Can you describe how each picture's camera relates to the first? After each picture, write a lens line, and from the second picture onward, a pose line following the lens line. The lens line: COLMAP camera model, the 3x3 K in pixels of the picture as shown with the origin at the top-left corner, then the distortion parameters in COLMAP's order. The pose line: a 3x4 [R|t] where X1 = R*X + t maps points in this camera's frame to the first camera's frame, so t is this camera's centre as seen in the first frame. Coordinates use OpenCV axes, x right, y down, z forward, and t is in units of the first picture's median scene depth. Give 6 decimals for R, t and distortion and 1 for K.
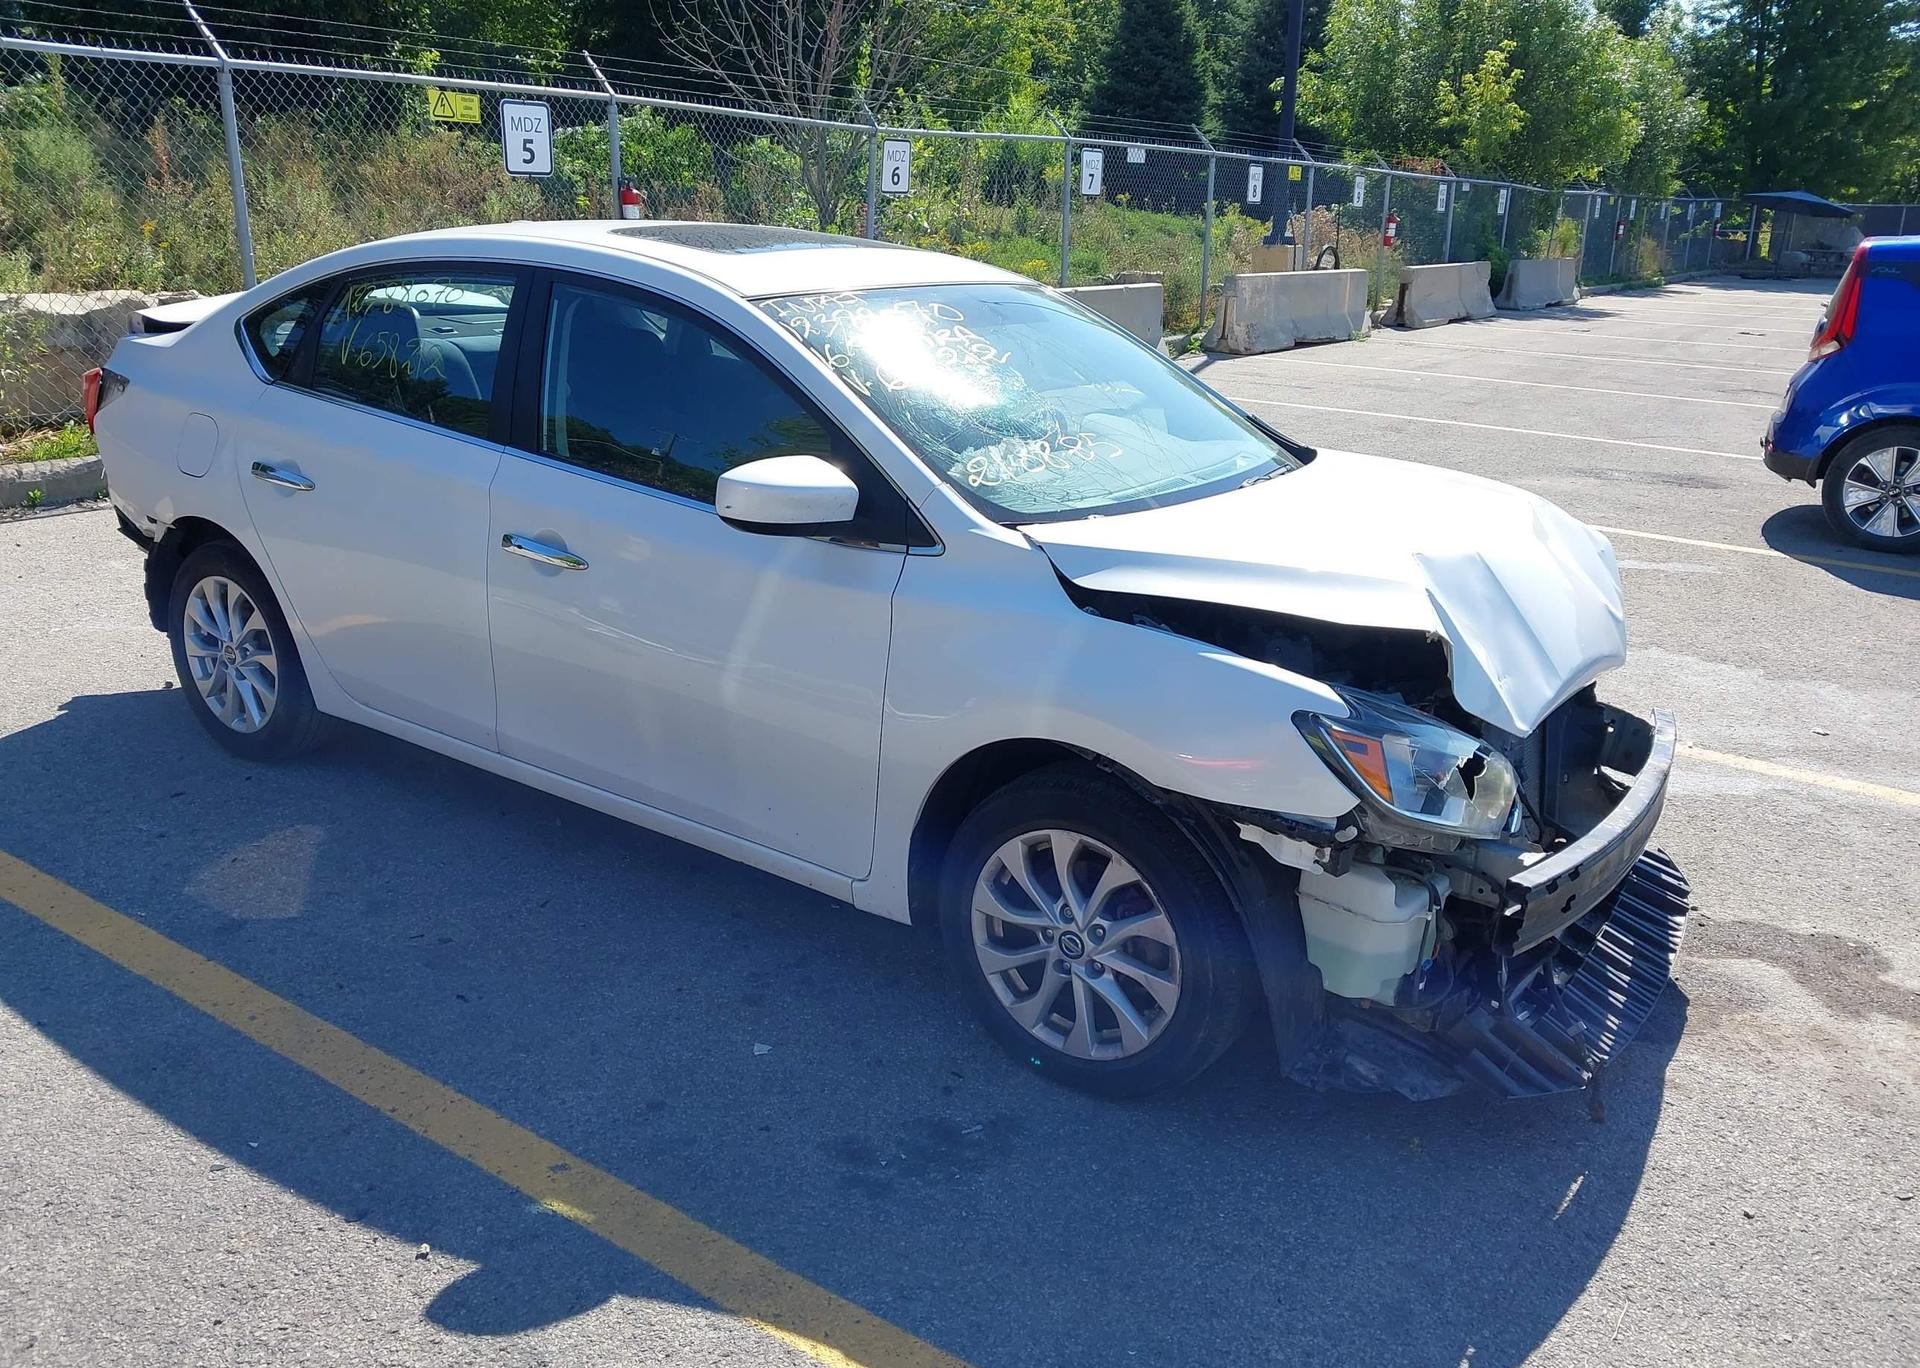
lens RADIAL K [[1508.8, 0, 971.7], [0, 1508.8, 718.4], [0, 0, 1]] dist [0.011709, -0.014277]
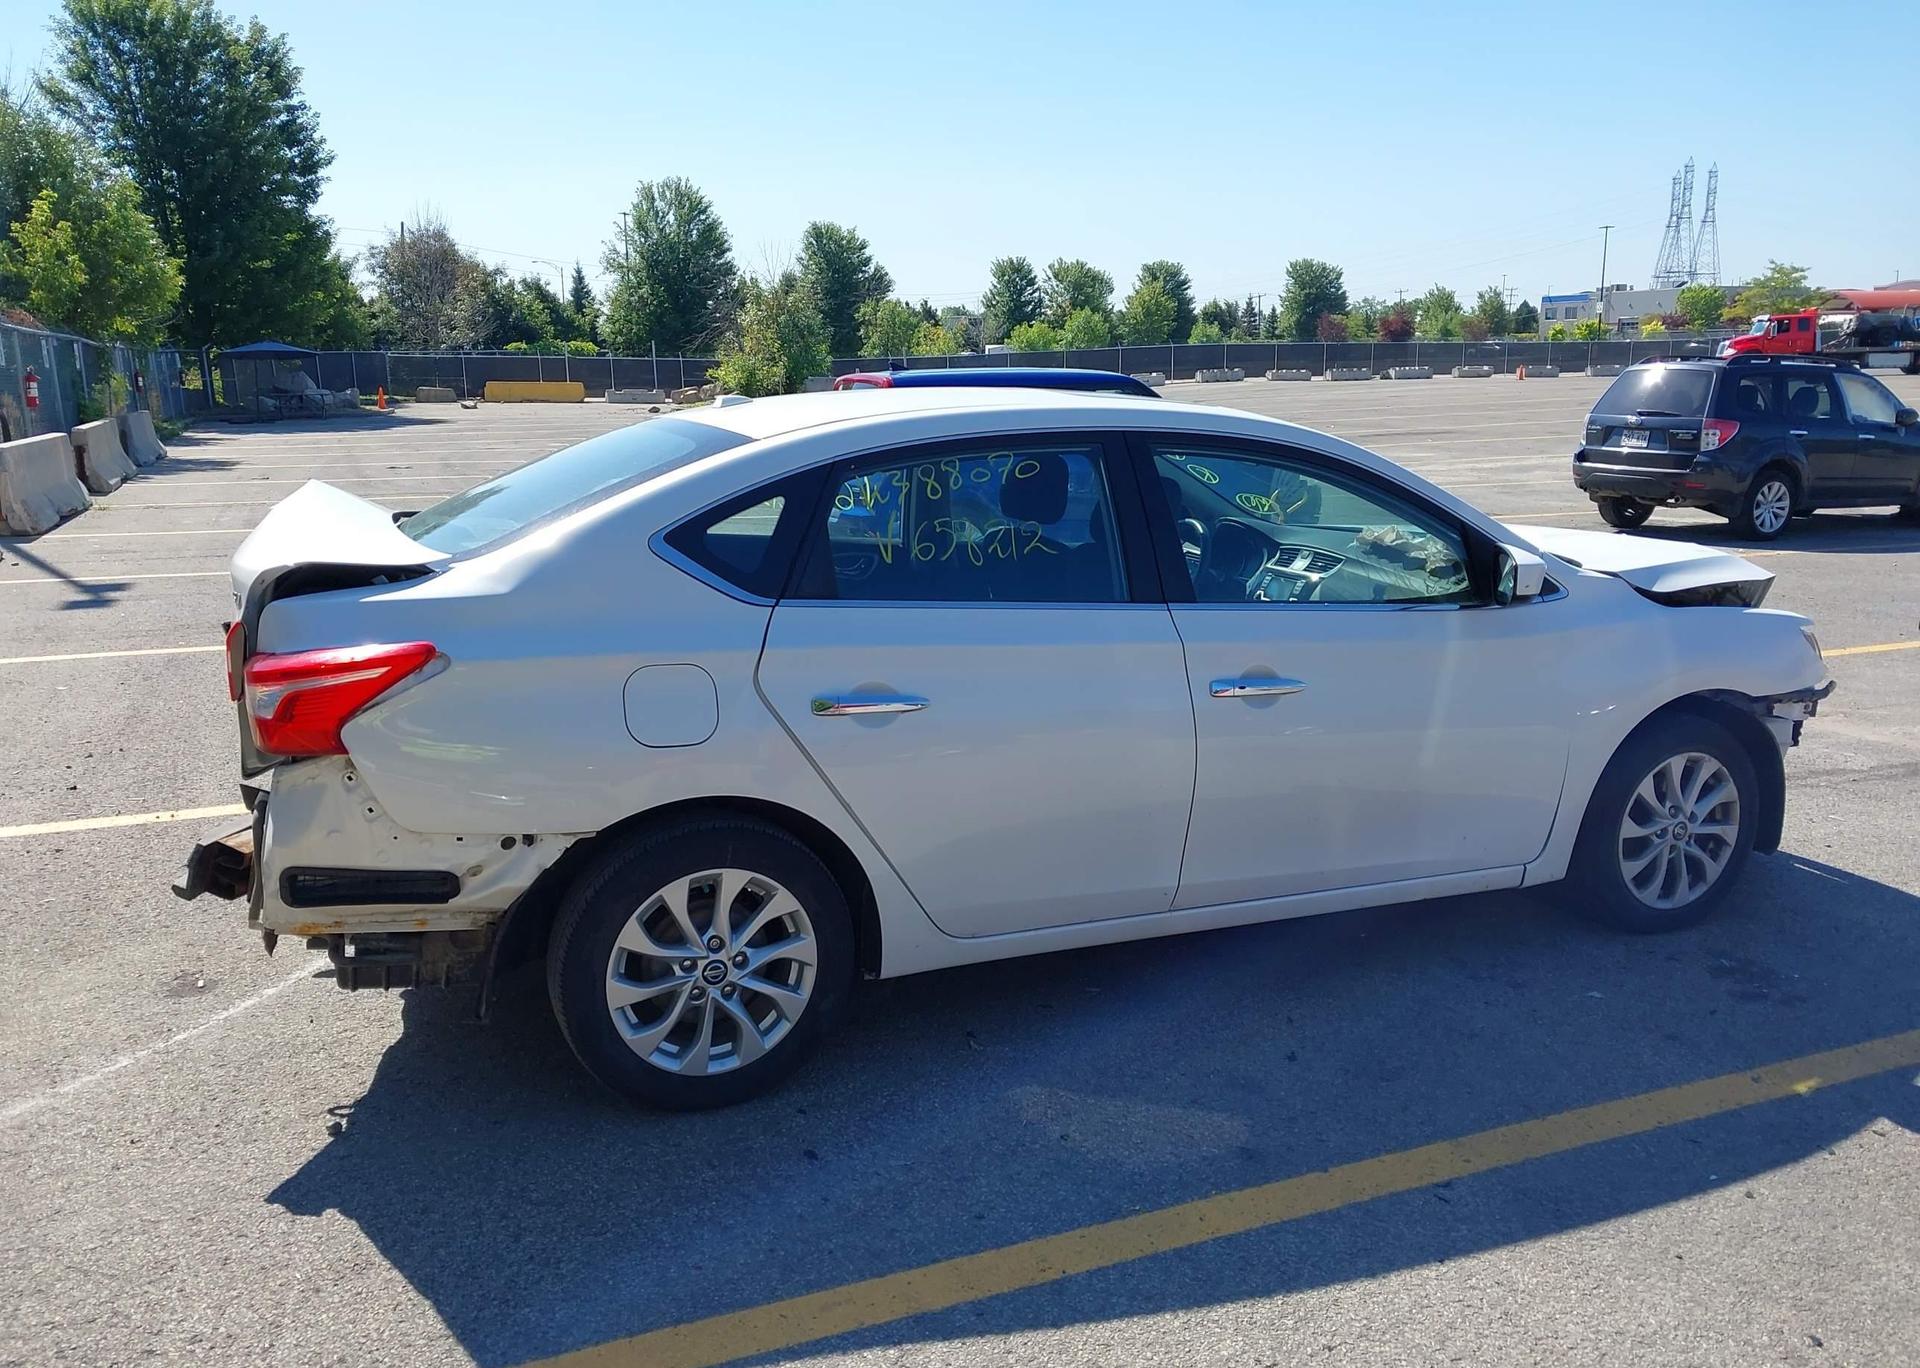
lens RADIAL K [[1507.9, 0, 966.3], [0, 1507.9, 732.5], [0, 0, 1]] dist [0.021591, -0.017524]
pose [[0.531853, -0.226608, 0.815954, -1.318028], [0.294096, 0.952987, 0.072968, -0.227242], [-0.794128, 0.201161, 0.573493, 0.592247]]
